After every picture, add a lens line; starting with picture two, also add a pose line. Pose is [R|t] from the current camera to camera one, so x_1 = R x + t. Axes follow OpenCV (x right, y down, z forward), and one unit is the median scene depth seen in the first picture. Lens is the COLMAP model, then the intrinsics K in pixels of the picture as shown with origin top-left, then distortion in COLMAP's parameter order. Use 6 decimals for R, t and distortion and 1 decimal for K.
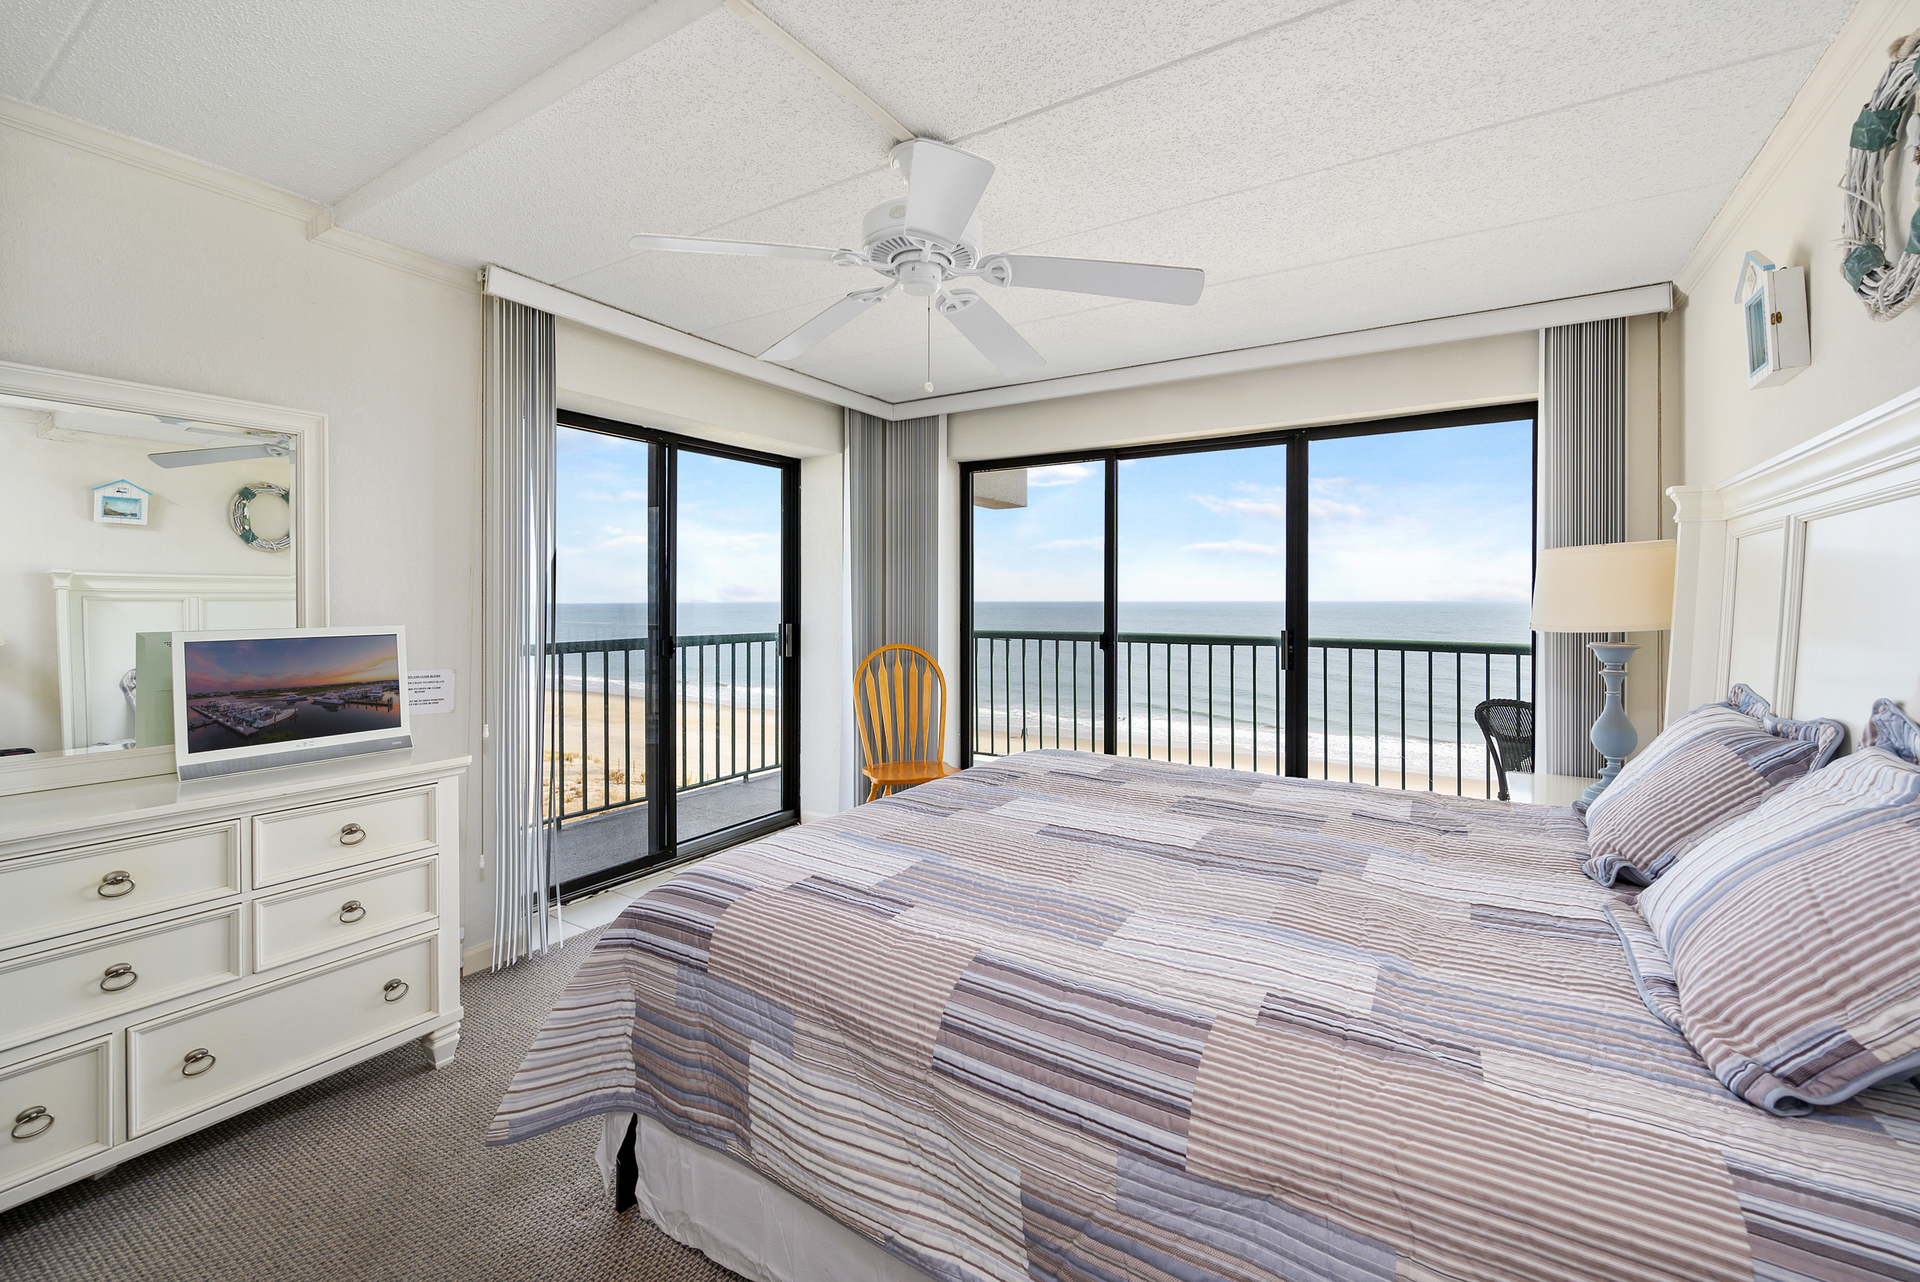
lens RADIAL K [[842.3, 0, 950.1], [0, 842.3, 612.2], [0, 0, 1]] dist [-0.001458, 0.000236]
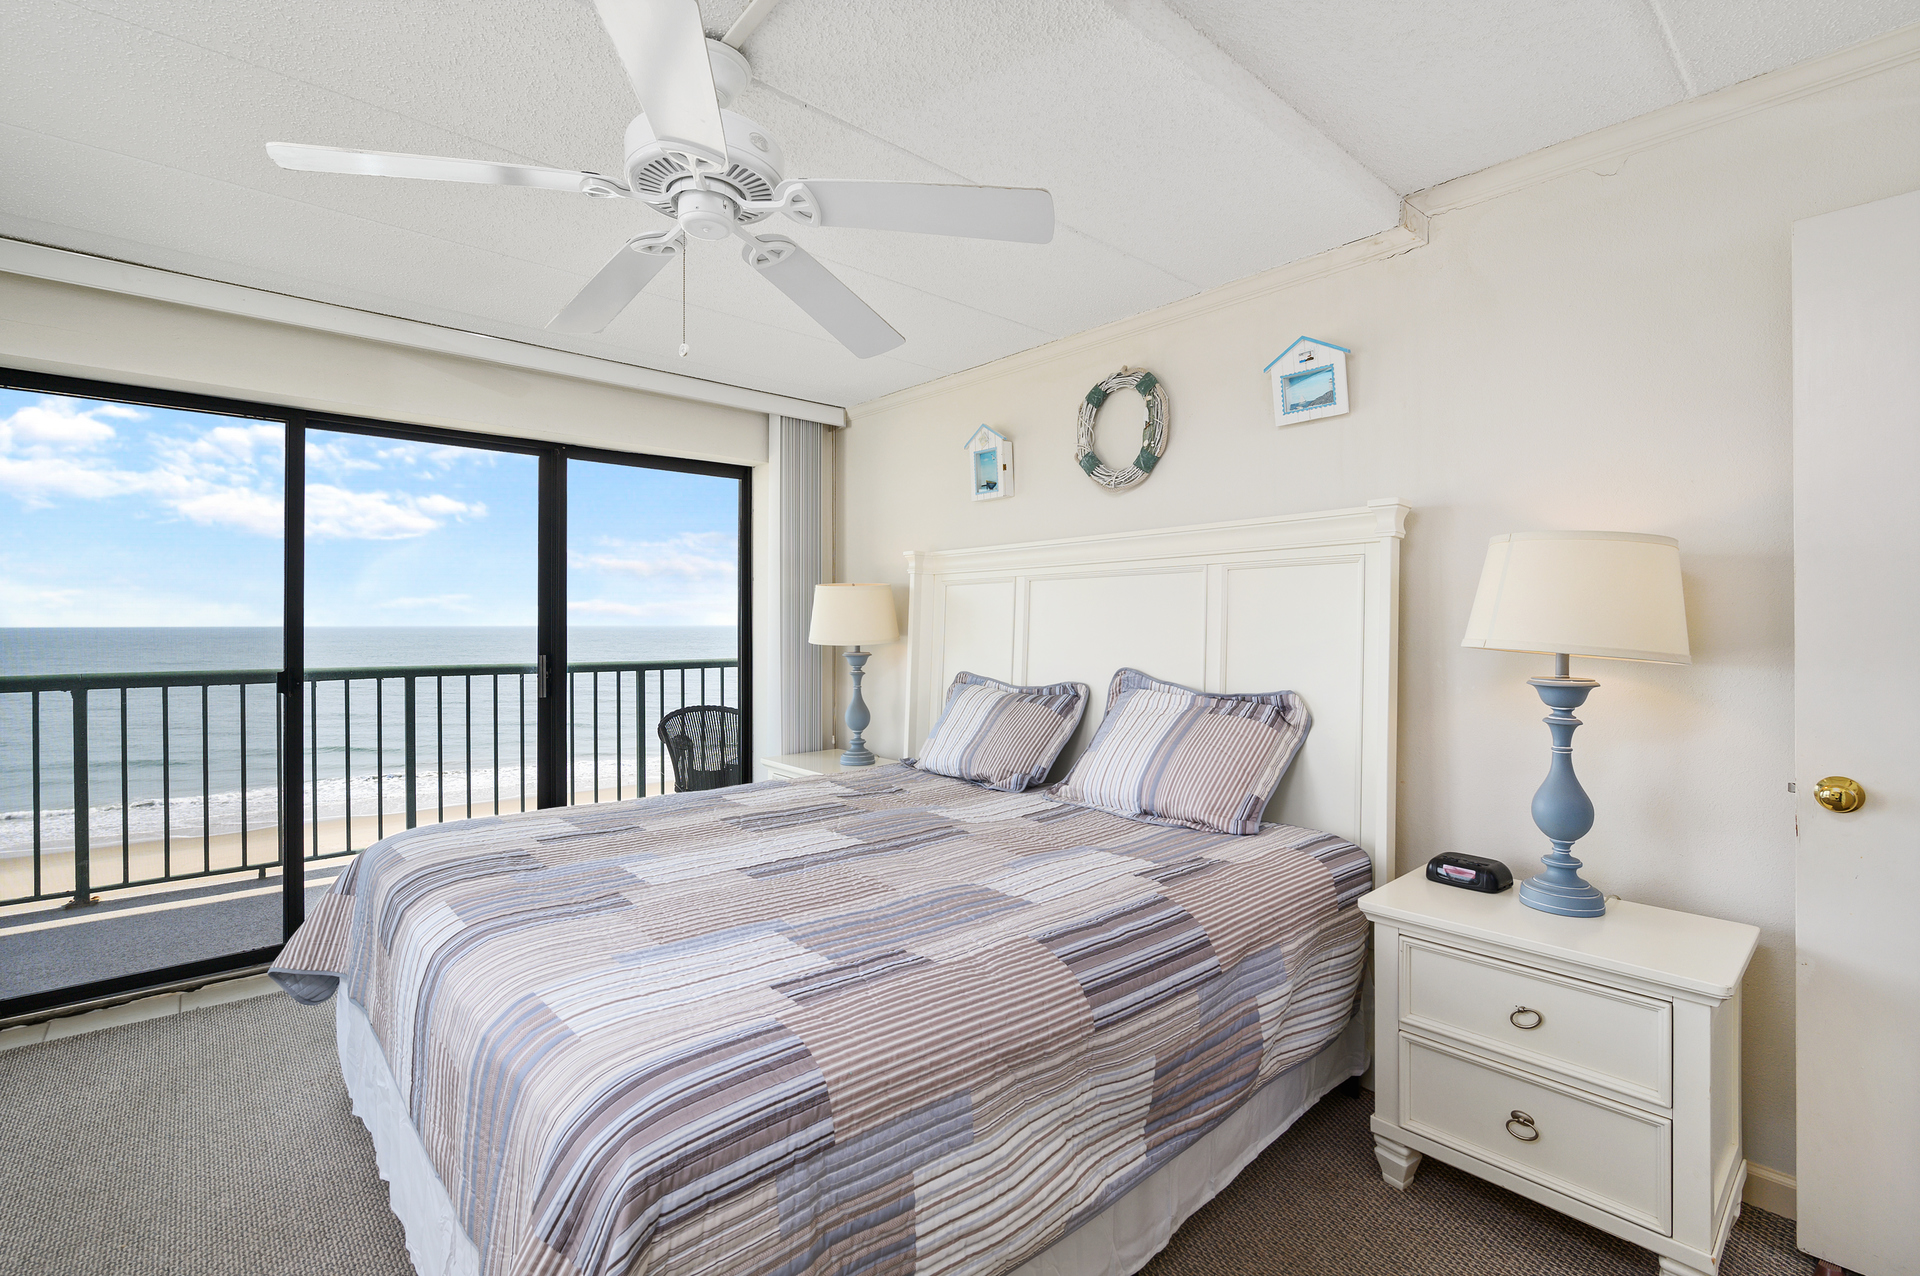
lens RADIAL K [[845.6, 0, 974.5], [0, 845.6, 635.1], [0, 0, 1]] dist [0.002261, 0.001771]
pose [[0.246118, -0.011932, 0.969167, -0.873140], [0.013895, 0.999865, 0.008781, -0.007133], [-0.969140, 0.011305, 0.246250, 0.649060]]
